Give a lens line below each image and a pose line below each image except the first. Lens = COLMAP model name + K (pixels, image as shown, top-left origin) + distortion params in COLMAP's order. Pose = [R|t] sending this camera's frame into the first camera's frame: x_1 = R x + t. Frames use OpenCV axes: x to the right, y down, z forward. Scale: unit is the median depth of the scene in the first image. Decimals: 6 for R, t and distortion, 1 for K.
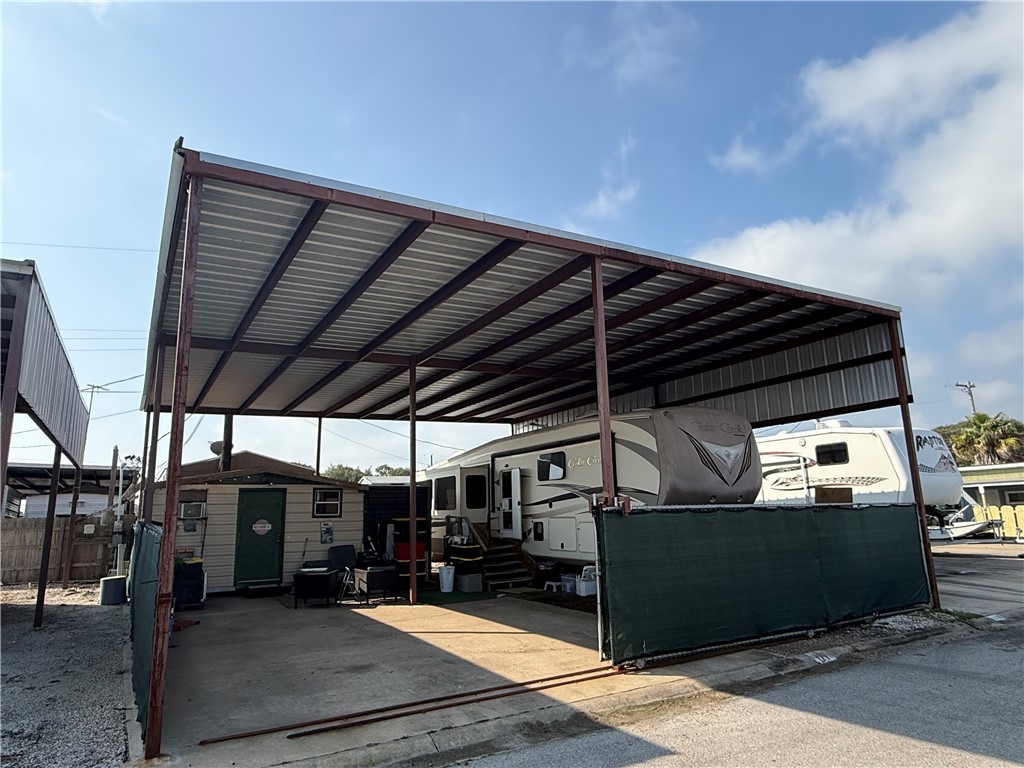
lens RADIAL K [[640.9, 0, 514.2], [0, 640.9, 384.1], [0, 0, 1]] dist [-0.000679, -0.000185]
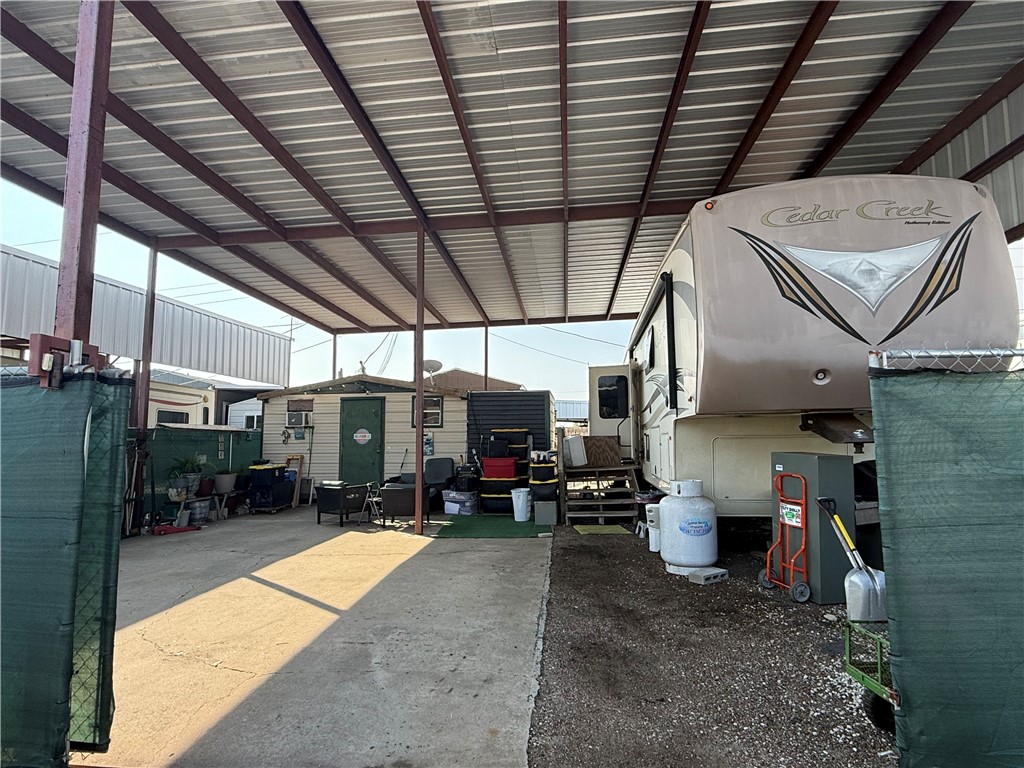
lens RADIAL K [[561.3, 0, 511.1], [0, 561.3, 385.9], [0, 0, 1]] dist [-0.000176, -0.001524]
pose [[0.802474, -0.042490, -0.595172, 0.308551], [0.108157, 0.991296, 0.075059, 0.112859], [0.586803, -0.124606, 0.800085, 0.482874]]
